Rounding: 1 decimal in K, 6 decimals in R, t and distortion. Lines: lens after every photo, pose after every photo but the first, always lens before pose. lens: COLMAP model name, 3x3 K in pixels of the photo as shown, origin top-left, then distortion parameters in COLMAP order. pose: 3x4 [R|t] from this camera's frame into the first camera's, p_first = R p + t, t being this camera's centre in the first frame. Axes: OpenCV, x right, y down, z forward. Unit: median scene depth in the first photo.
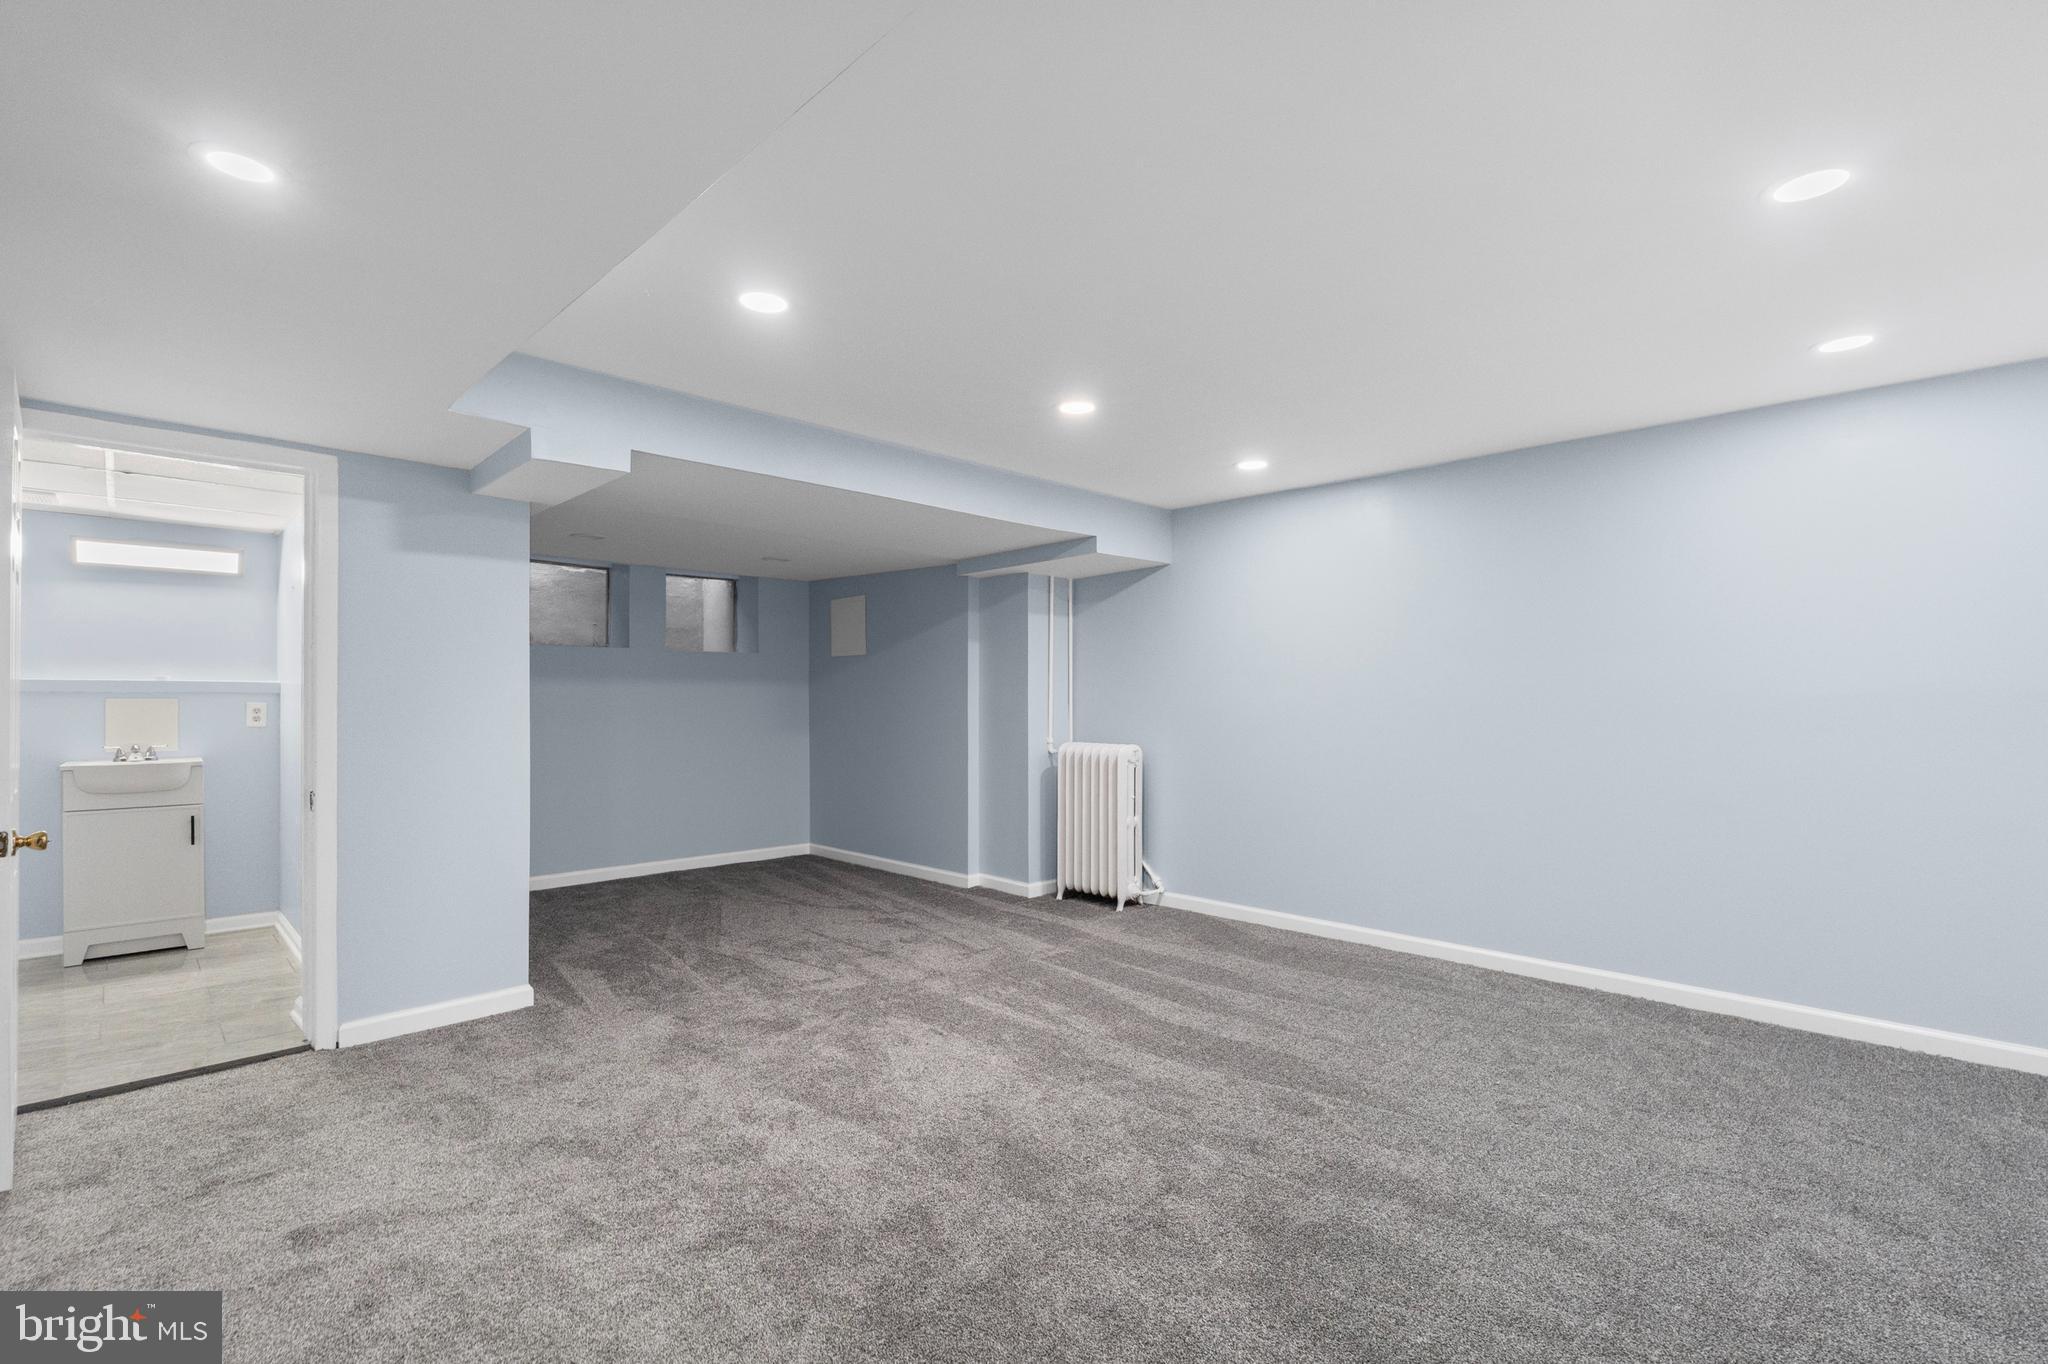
lens RADIAL K [[911.2, 0, 1022.8], [0, 911.2, 696.3], [0, 0, 1]] dist [-0.000749, 0.000016]
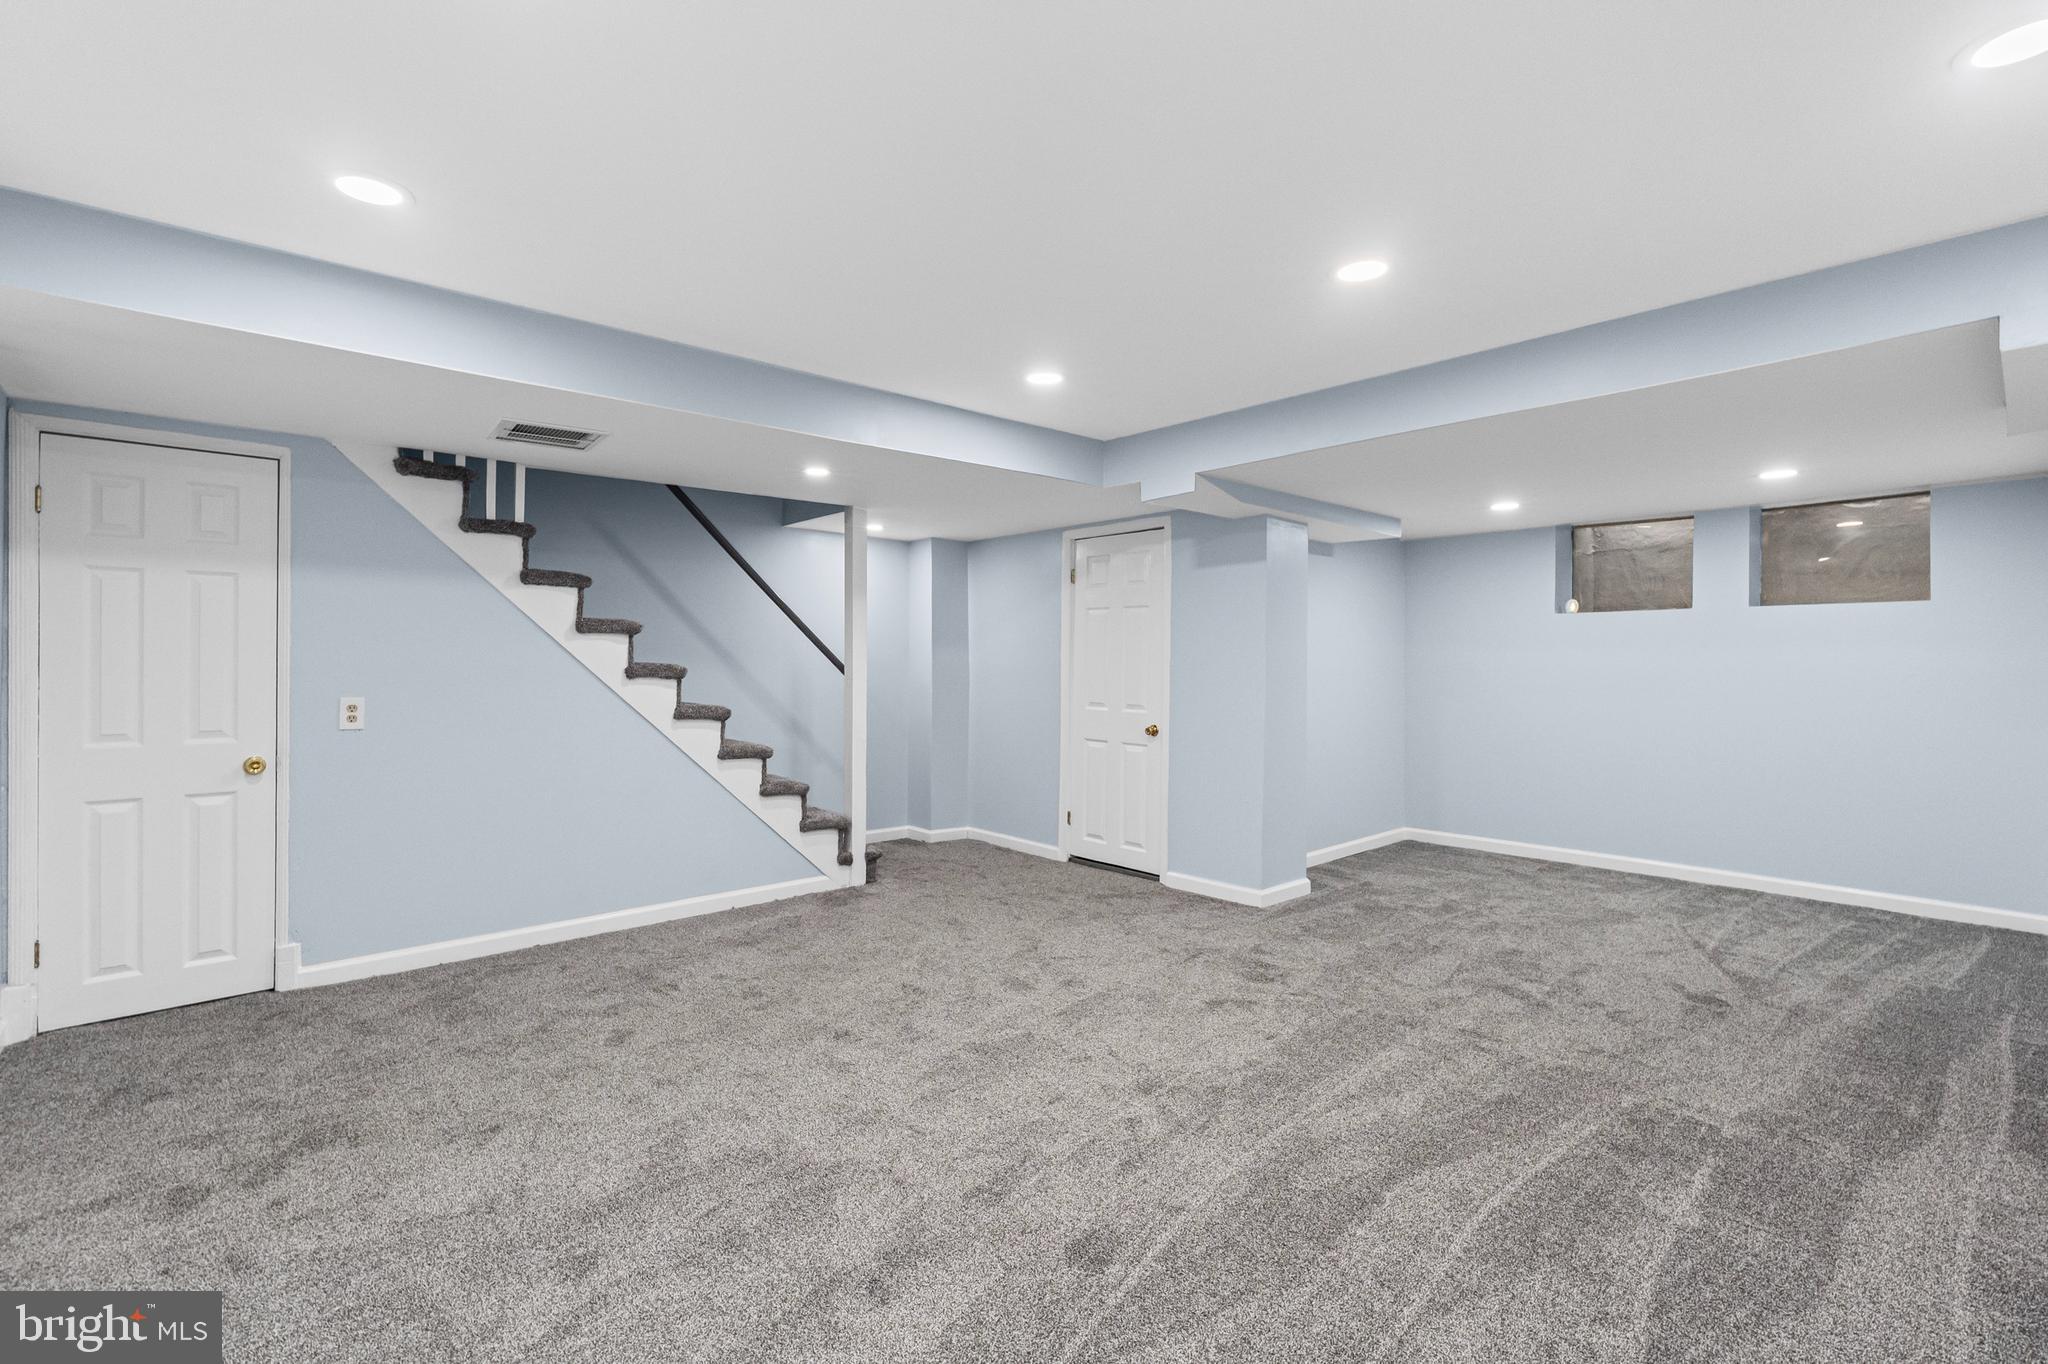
lens RADIAL K [[915.6, 0, 1021.0], [0, 915.6, 666.0], [0, 0, 1]] dist [-0.004111, -0.000036]
pose [[-0.063783, 0.005091, -0.997951, 0.788407], [0.002926, 0.999984, 0.004914, -0.006975], [0.997959, -0.002606, -0.063797, 0.768021]]
